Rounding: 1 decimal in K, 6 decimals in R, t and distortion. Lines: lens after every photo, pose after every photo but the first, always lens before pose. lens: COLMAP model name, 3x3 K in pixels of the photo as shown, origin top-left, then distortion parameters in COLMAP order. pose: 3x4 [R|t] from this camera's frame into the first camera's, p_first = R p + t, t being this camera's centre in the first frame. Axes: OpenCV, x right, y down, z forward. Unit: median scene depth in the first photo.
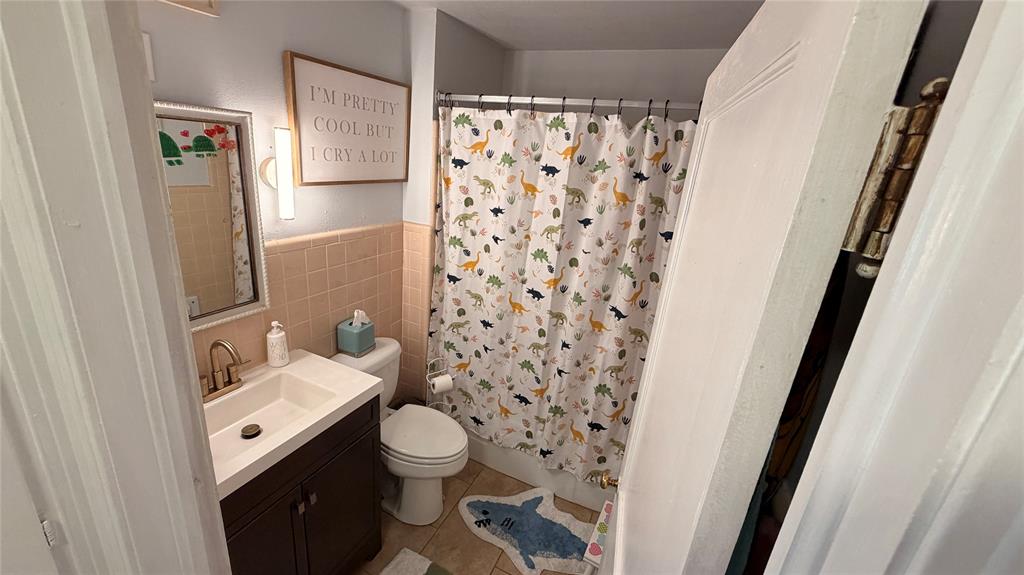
lens RADIAL K [[404.3, 0, 511.3], [0, 404.3, 285.0], [0, 0, 1]] dist [-0.000272, -0.000096]
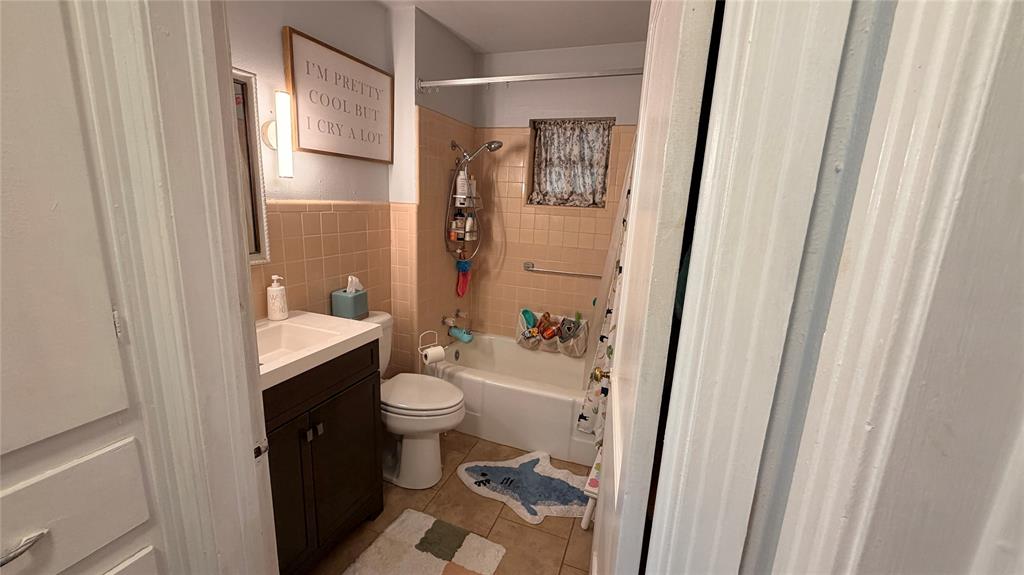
lens RADIAL K [[404.3, 0, 511.1], [0, 404.3, 287.9], [0, 0, 1]] dist [-0.000272, -0.000096]
pose [[0.996074, -0.060996, 0.064160, -0.037384], [0.066885, 0.993319, -0.094040, 0.220079], [-0.057996, 0.097962, 0.993499, -0.061277]]
